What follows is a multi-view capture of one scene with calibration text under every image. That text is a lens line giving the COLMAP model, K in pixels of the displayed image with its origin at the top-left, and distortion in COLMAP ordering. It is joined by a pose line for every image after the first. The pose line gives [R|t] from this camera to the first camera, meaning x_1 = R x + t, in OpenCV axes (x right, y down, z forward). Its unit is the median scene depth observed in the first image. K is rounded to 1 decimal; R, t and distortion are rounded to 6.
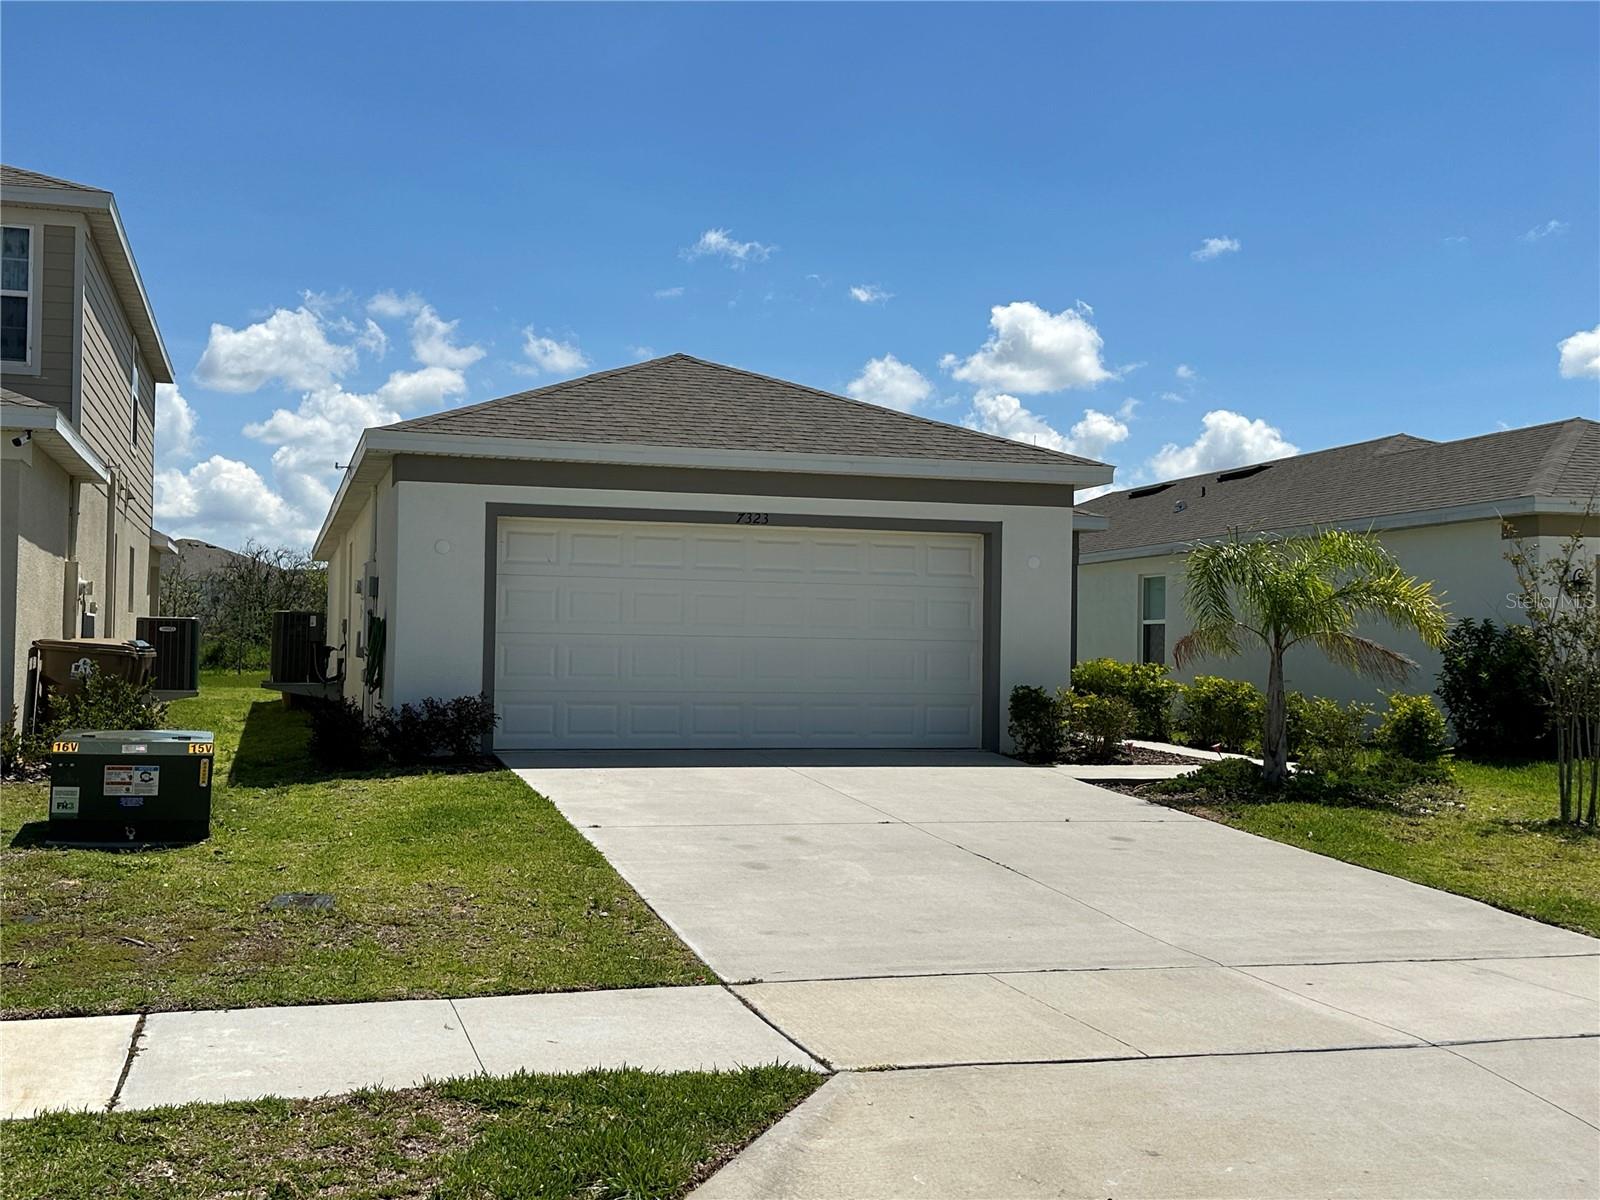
lens RADIAL K [[1713.4, 0, 800.1], [0, 1713.4, 603.0], [0, 0, 1]] dist [0.023733, 0.000000]
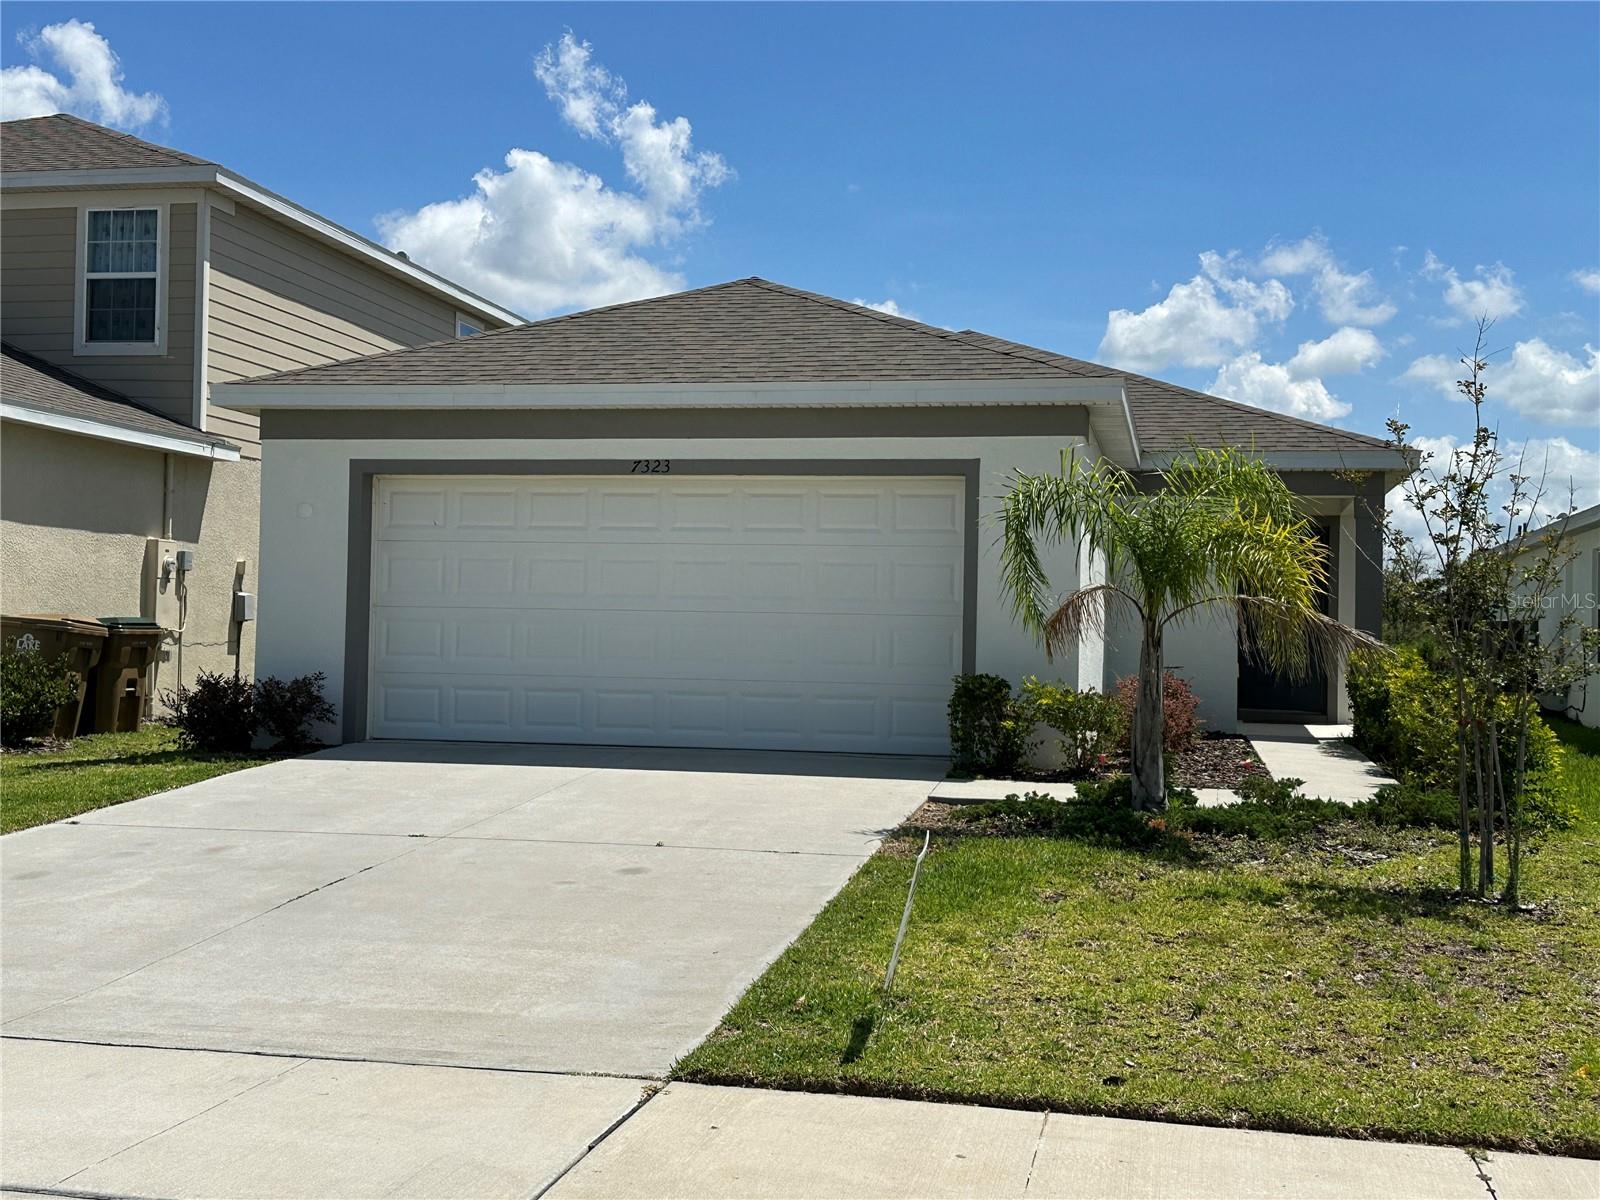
lens RADIAL K [[1916.2, 0, 799.2], [0, 1916.2, 597.1], [0, 0, 1]] dist [0.007392, 0.000000]
pose [[0.877232, -0.007992, -0.480000, 0.463693], [0.008202, 0.999965, -0.001660, 0.014967], [0.479996, -0.002481, 0.877267, 0.221594]]
